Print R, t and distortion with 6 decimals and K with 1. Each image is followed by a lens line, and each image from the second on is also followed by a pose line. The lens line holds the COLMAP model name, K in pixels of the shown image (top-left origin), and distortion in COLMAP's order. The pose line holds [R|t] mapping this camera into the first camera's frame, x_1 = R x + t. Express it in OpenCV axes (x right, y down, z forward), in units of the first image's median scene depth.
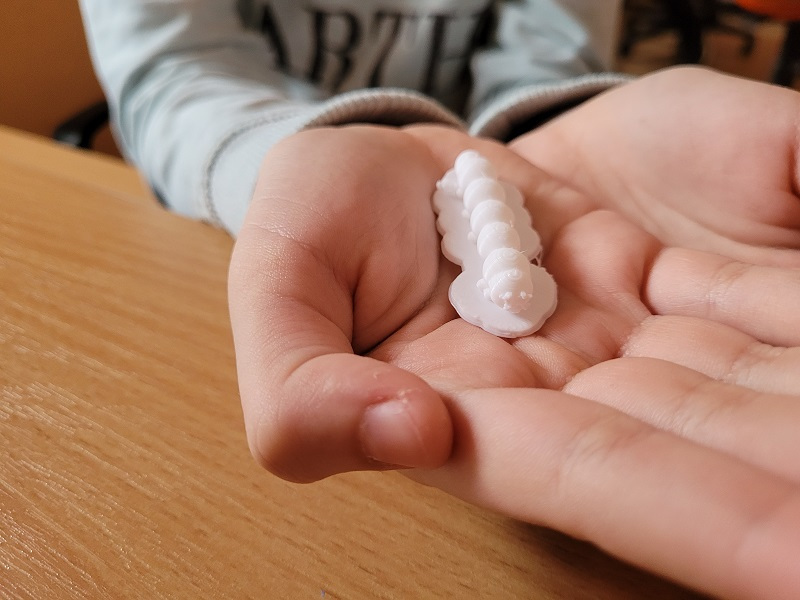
lens RADIAL K [[583.9, 0, 400.0], [0, 583.9, 300.0], [0, 0, 1]] dist [-0.040820, -0.004127]
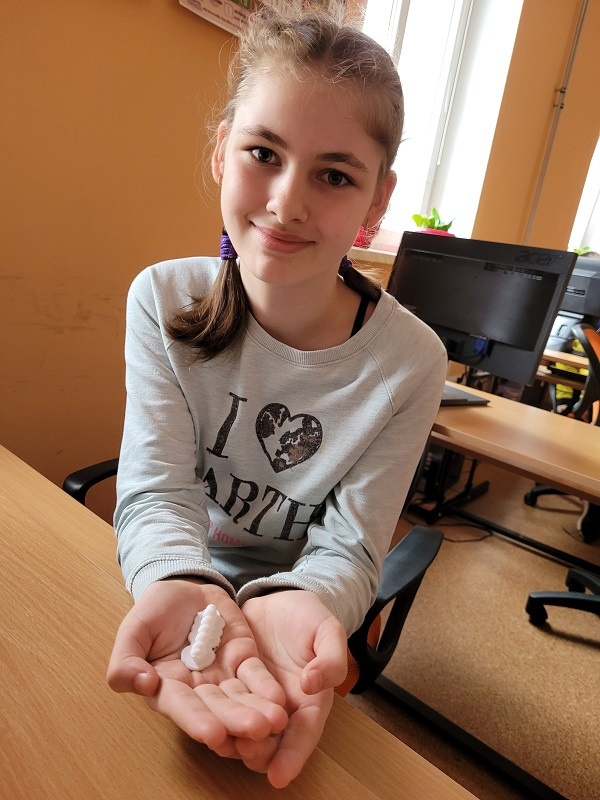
lens RADIAL K [[583.9, 0, 323.0], [0, 583.9, 411.4], [0, 0, 1]] dist [-0.040820, -0.004127]
pose [[0.965307, 0.237456, -0.108617, 0.582456], [-0.261084, 0.884466, -0.386723, -0.100282], [0.004239, 0.401665, 0.915777, -1.659203]]
